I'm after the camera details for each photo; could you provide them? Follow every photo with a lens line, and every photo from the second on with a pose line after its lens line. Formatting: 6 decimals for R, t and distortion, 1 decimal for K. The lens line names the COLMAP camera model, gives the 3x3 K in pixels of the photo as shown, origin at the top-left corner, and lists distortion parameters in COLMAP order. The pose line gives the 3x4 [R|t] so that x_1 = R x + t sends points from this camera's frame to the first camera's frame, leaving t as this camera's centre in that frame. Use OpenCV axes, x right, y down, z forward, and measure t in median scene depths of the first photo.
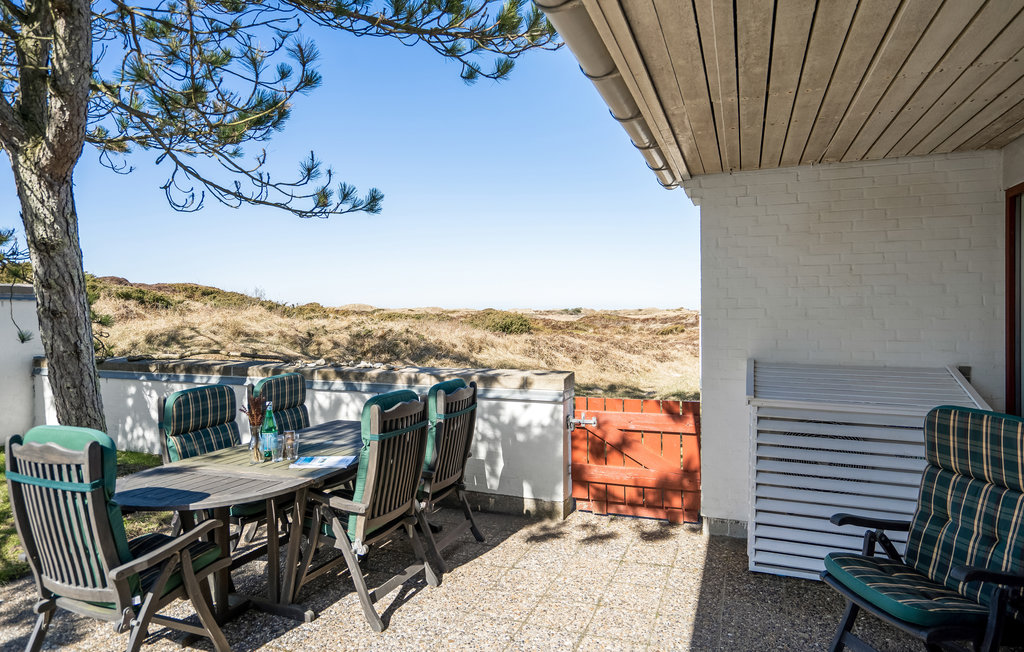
lens RADIAL K [[607.0, 0, 479.2], [0, 607.0, 303.8], [0, 0, 1]] dist [-0.000976, 0.012580]
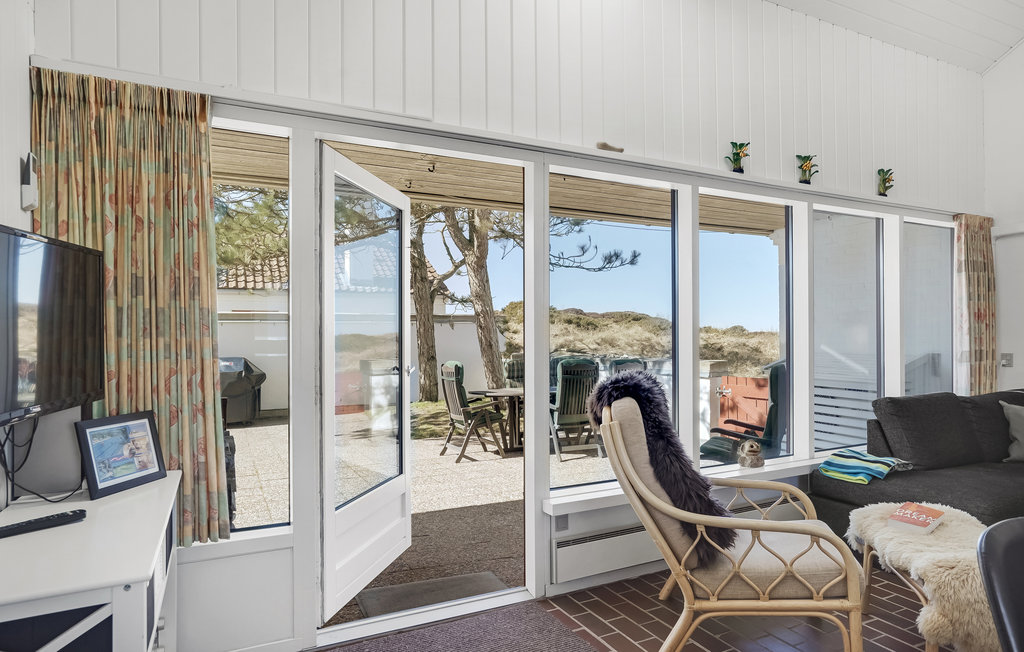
lens RADIAL K [[607.0, 0, 512.0], [0, 607.0, 330.7], [0, 0, 1]] dist [-0.000976, 0.012580]
pose [[0.741411, -0.007934, -0.671004, 0.690108], [0.006471, 0.999968, -0.004673, 0.034007], [0.671020, -0.000877, 0.741439, -0.450017]]
